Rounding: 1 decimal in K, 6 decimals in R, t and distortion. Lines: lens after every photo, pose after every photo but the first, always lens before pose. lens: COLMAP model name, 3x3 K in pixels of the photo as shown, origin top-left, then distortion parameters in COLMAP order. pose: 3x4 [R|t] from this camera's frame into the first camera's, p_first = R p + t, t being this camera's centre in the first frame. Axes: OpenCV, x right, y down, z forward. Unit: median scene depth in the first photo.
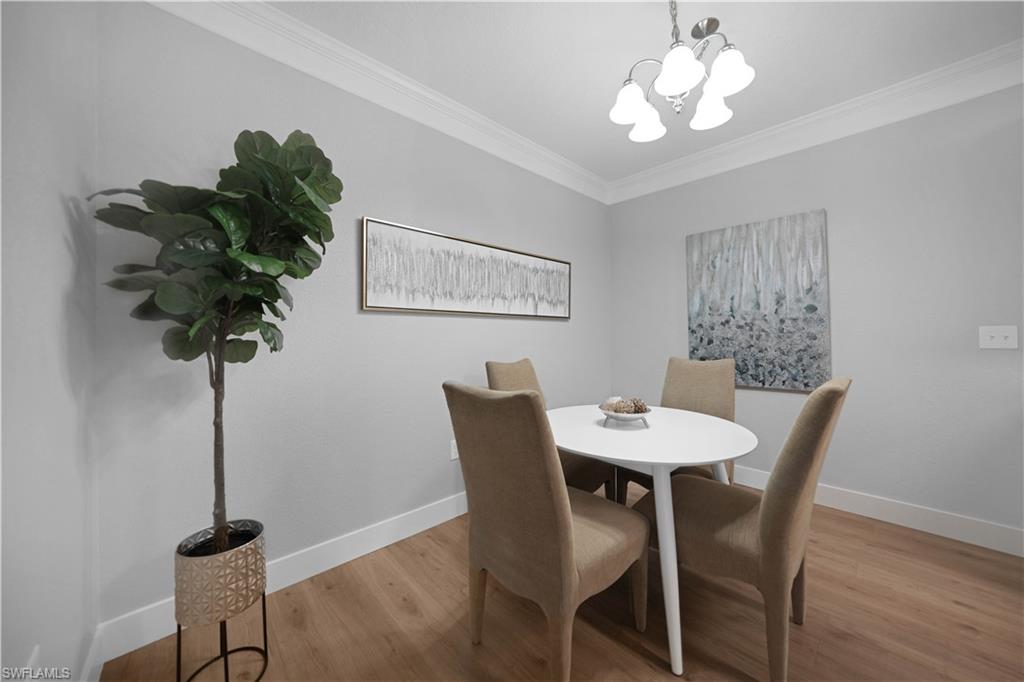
lens RADIAL K [[360.0, 0, 509.0], [0, 360.0, 333.7], [0, 0, 1]] dist [-0.029813, 0.005669]
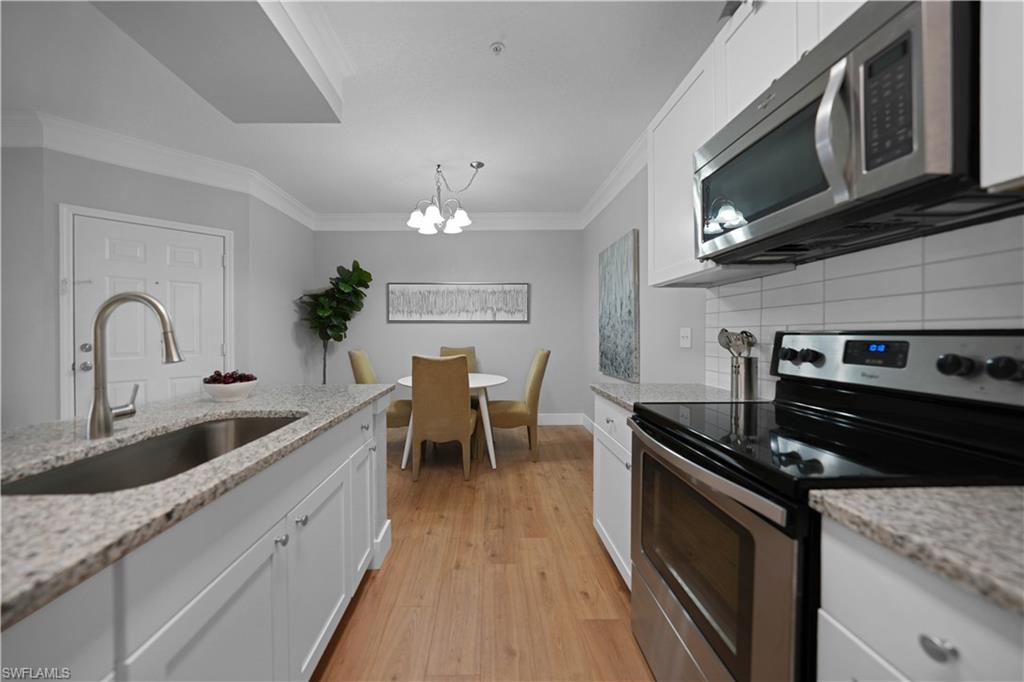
lens RADIAL K [[365.0, 0, 496.6], [0, 365.0, 330.8], [0, 0, 1]] dist [-0.029930, 0.006102]
pose [[0.734405, 0.001254, -0.678710, 1.269844], [0.001352, 0.999994, 0.003310, -0.011296], [0.678710, -0.003348, 0.734399, -0.199979]]
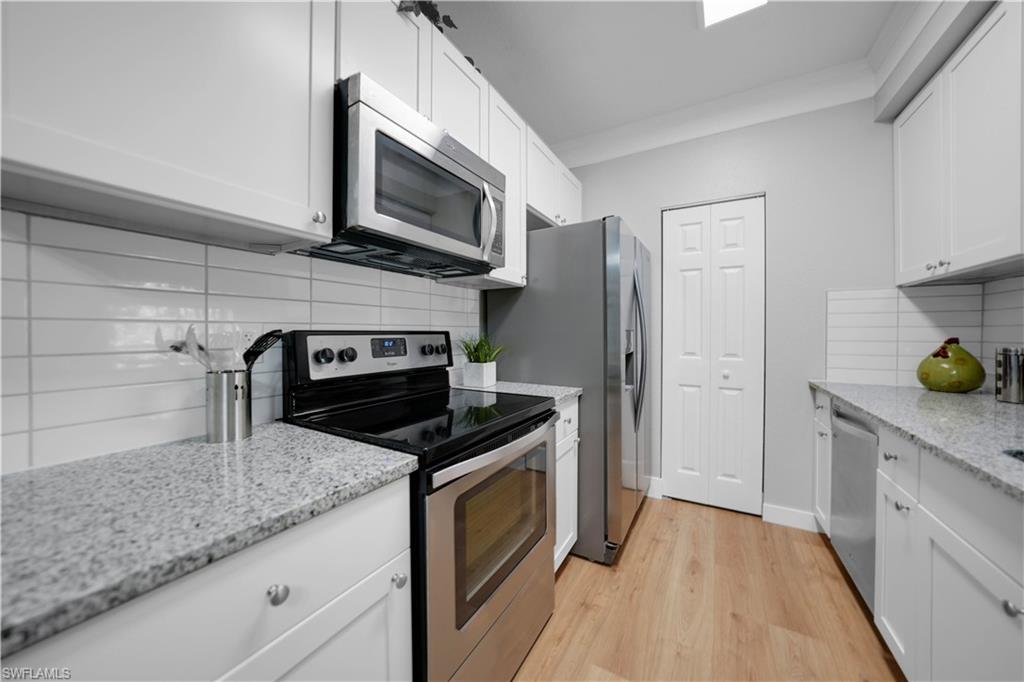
lens RADIAL K [[360.0, 0, 509.0], [0, 360.0, 333.7], [0, 0, 1]] dist [-0.029813, 0.005669]
pose [[-0.276929, 0.002545, 0.960887, 0.733943], [-0.004243, 0.999984, -0.003872, -0.004446], [-0.960881, -0.005150, -0.276914, 0.343462]]
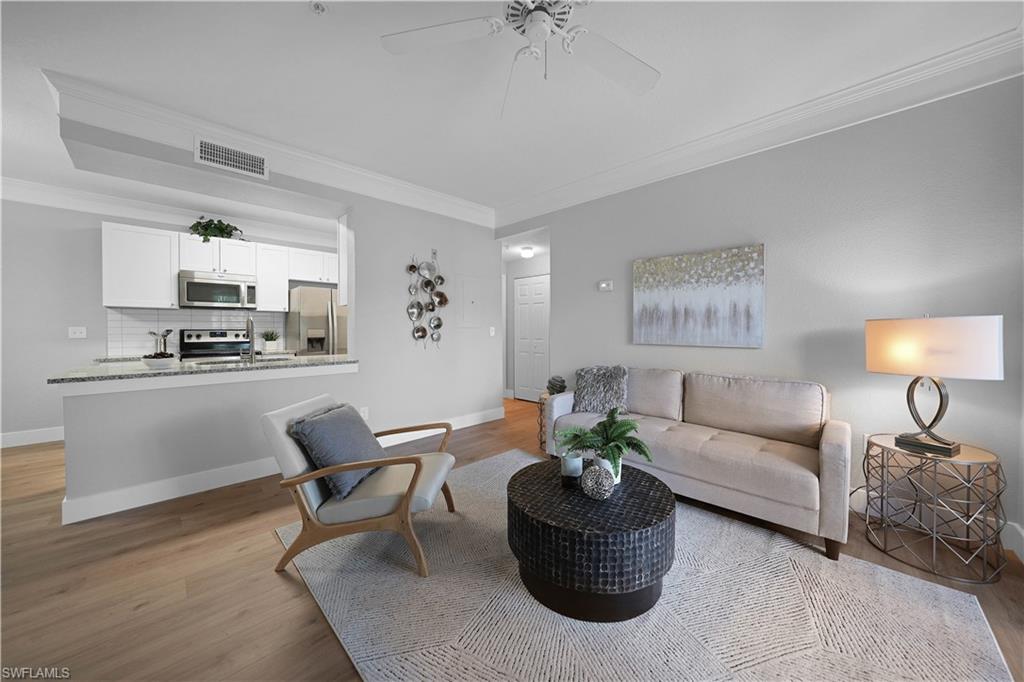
lens RADIAL K [[352.7, 0, 513.6], [0, 352.7, 332.3], [0, 0, 1]] dist [-0.020207, 0.000072]
pose [[-0.041319, -0.002528, 0.999143, -0.484265], [-0.004569, 0.999987, 0.002341, -0.006042], [-0.999136, -0.004468, -0.041330, -1.034344]]
